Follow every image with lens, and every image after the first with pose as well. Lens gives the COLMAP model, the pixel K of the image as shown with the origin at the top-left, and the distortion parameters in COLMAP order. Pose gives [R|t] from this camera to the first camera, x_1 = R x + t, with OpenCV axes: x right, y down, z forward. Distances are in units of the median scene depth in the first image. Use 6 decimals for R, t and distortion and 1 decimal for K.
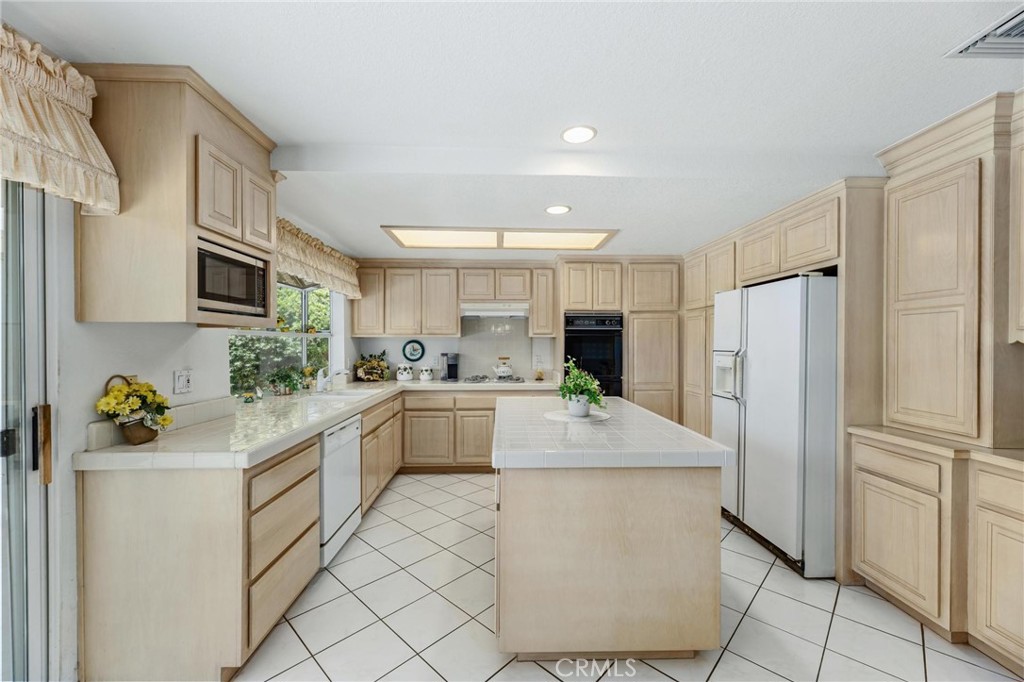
lens RADIAL K [[411.9, 0, 510.5], [0, 411.9, 343.0], [0, 0, 1]] dist [0.001648, -0.000376]
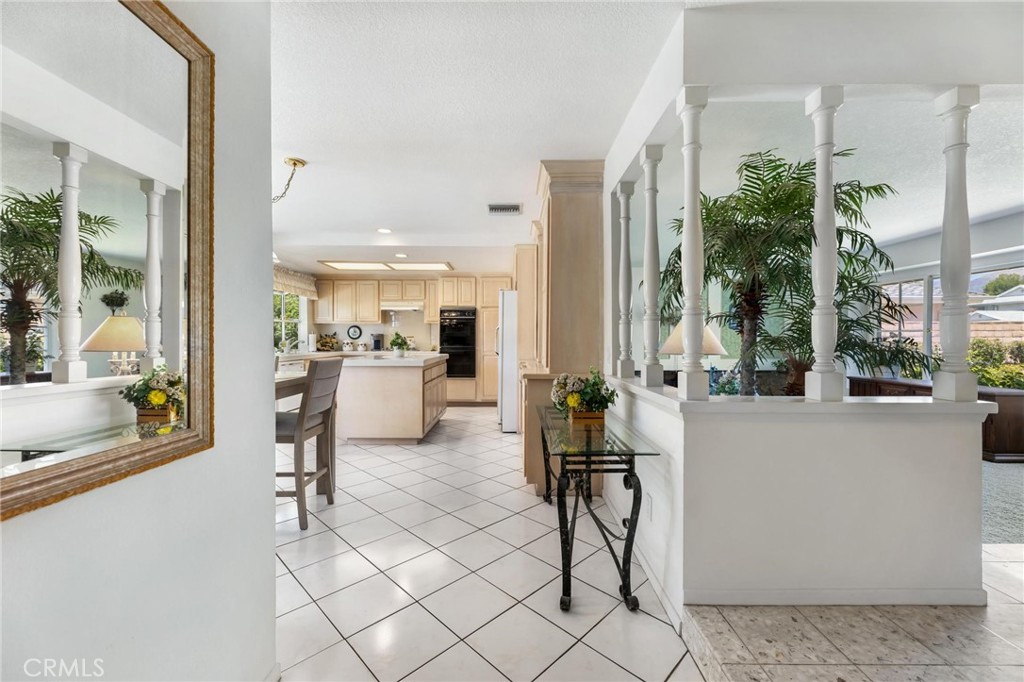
lens RADIAL K [[411.9, 0, 513.8], [0, 411.9, 338.5], [0, 0, 1]] dist [0.001648, -0.000376]
pose [[0.999855, -0.002964, -0.016765, 0.424020], [0.003064, 0.999978, 0.005937, 0.036963], [0.016747, -0.005988, 0.999842, -0.595622]]
